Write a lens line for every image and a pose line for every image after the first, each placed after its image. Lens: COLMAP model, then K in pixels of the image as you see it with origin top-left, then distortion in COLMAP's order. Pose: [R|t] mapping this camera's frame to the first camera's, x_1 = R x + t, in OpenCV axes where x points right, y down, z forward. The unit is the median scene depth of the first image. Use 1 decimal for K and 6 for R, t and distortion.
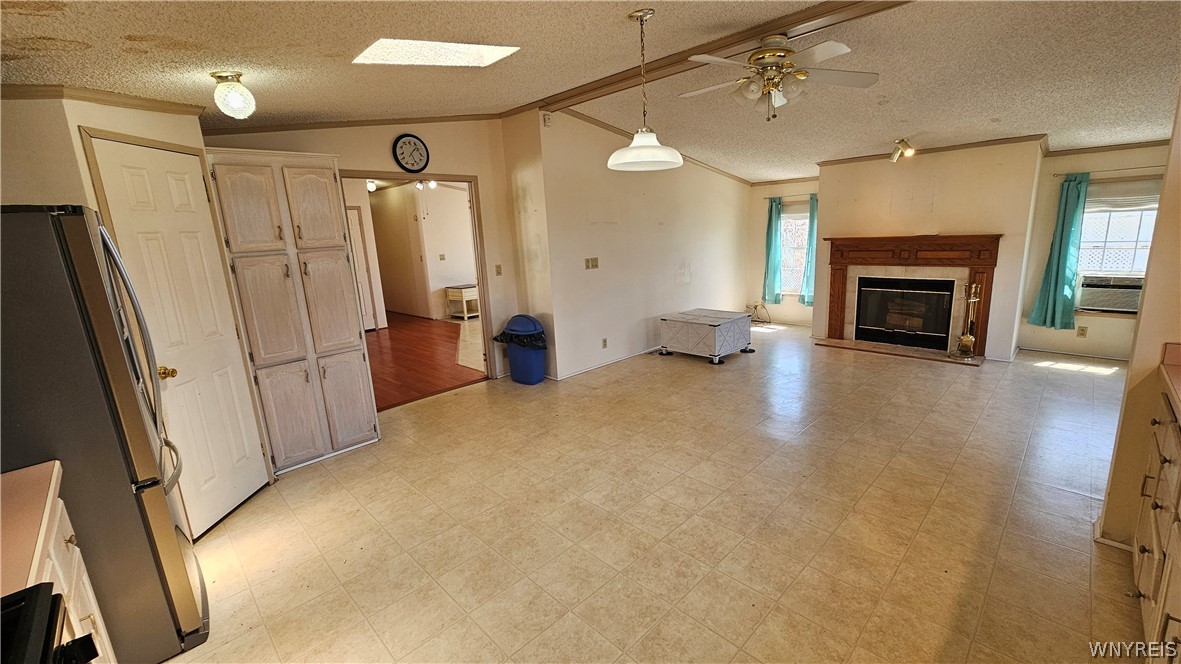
lens RADIAL K [[481.4, 0, 590.6], [0, 481.4, 331.7], [0, 0, 1]] dist [0.002370, -0.001017]
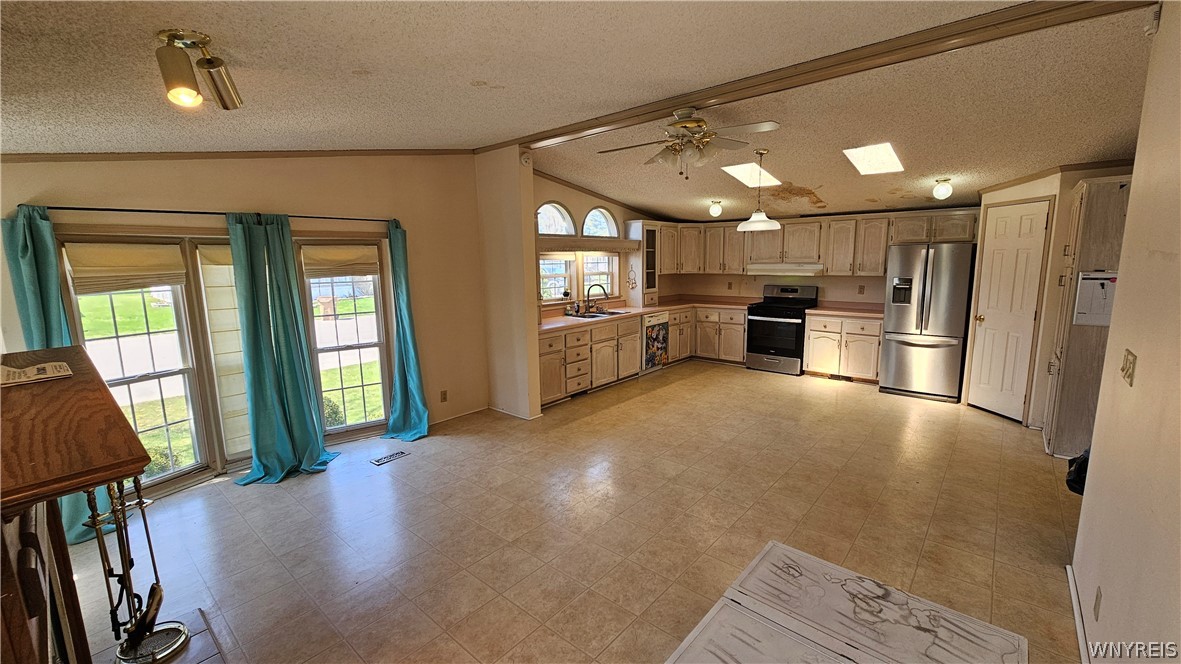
lens RADIAL K [[481.4, 0, 592.0], [0, 481.4, 329.2], [0, 0, 1]] dist [0.002370, -0.001017]
pose [[-0.995044, 0.070097, -0.070520, 0.416991], [0.040561, 0.933692, 0.355773, -0.308853], [0.090783, 0.351149, -0.931908, 1.284509]]
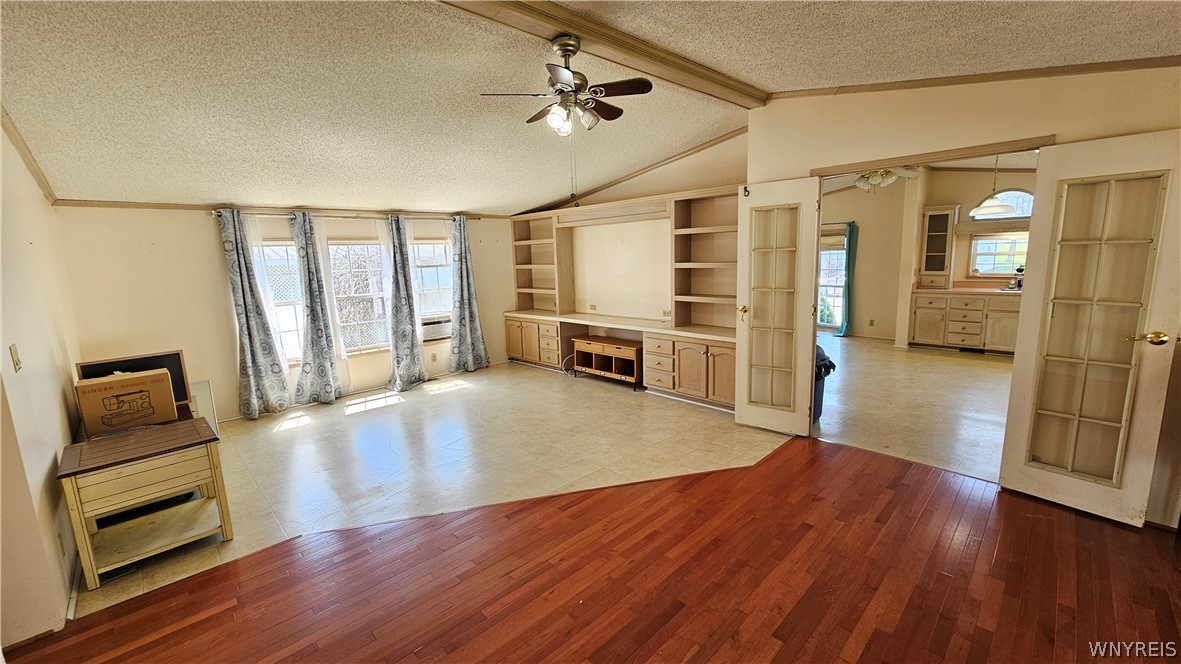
lens RADIAL K [[481.4, 0, 601.1], [0, 481.4, 334.4], [0, 0, 1]] dist [0.002370, -0.001017]
pose [[-0.007952, -0.128302, 0.991703, -0.937827], [0.246291, 0.960932, 0.126296, -0.250446], [-0.969163, 0.245252, 0.023958, 1.270869]]
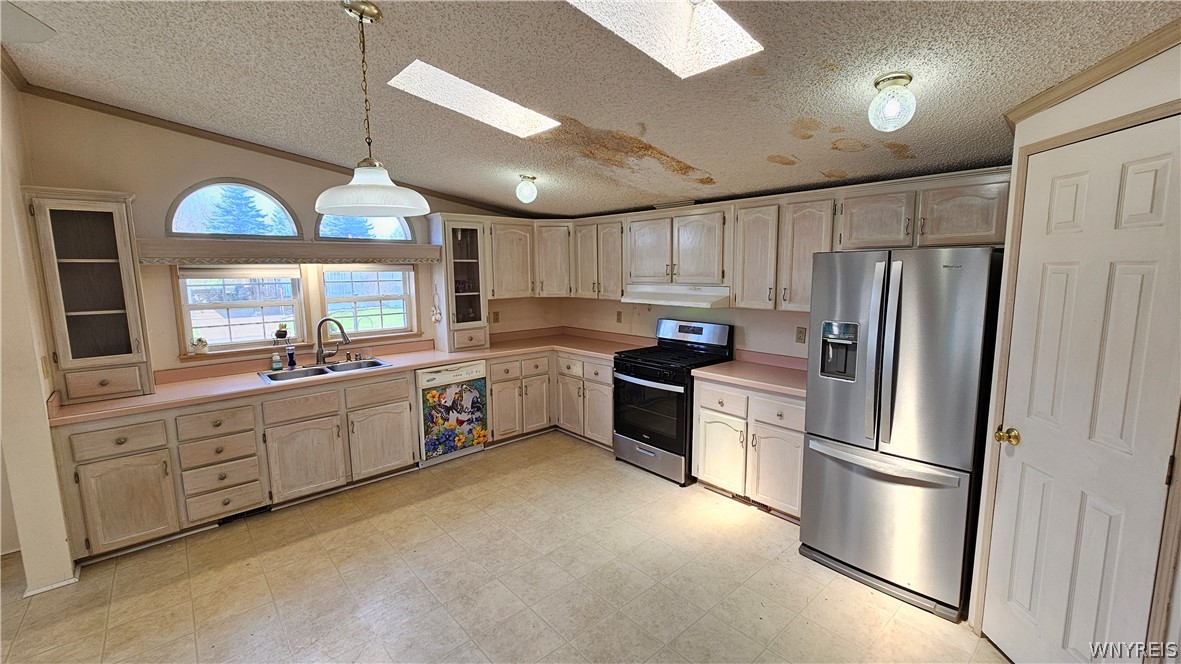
lens RADIAL K [[481.4, 0, 589.8], [0, 481.4, 330.6], [0, 0, 1]] dist [0.002370, -0.001017]
pose [[-0.997159, 0.048774, 0.057394, -0.110073], [0.065231, 0.940197, 0.334328, -0.185087], [-0.037655, 0.337122, -0.940708, 0.800662]]
